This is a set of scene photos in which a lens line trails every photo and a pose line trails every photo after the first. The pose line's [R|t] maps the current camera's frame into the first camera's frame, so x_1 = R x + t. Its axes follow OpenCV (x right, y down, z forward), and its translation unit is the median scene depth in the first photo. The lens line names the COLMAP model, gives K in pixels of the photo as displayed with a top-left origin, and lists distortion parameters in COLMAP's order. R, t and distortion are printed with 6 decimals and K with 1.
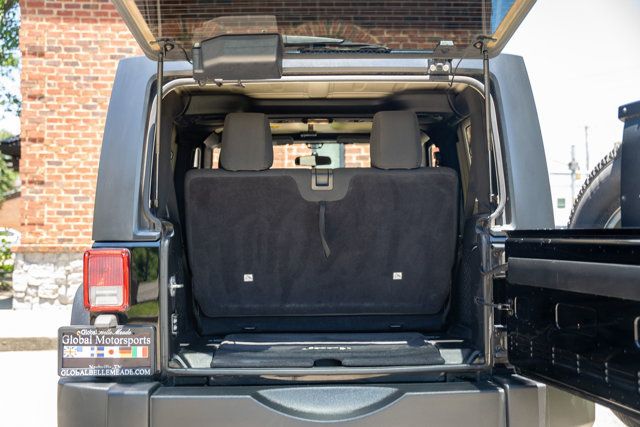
lens RADIAL K [[695.4, 0, 320.0], [0, 695.4, 213.5], [0, 0, 1]] dist [0.020459, 0.023543]
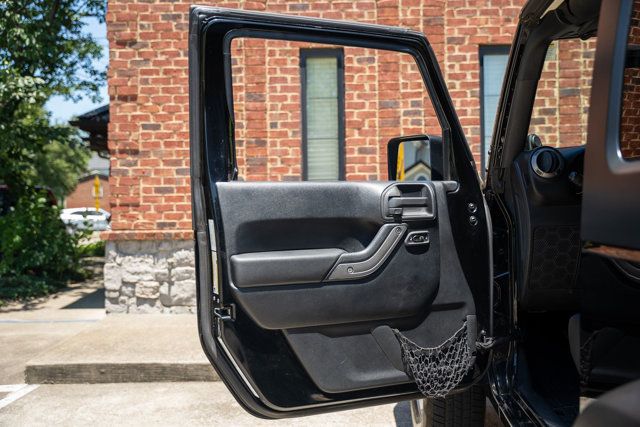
lens RADIAL K [[642.3, 0, 320.0], [0, 642.3, 213.5], [0, 0, 1]] dist [-0.034339, 0.006201]
pose [[0.997969, -0.014359, -0.062058, -0.147500], [0.016457, 0.999305, 0.033434, 0.004207], [0.061534, -0.034388, 0.997512, 0.291224]]
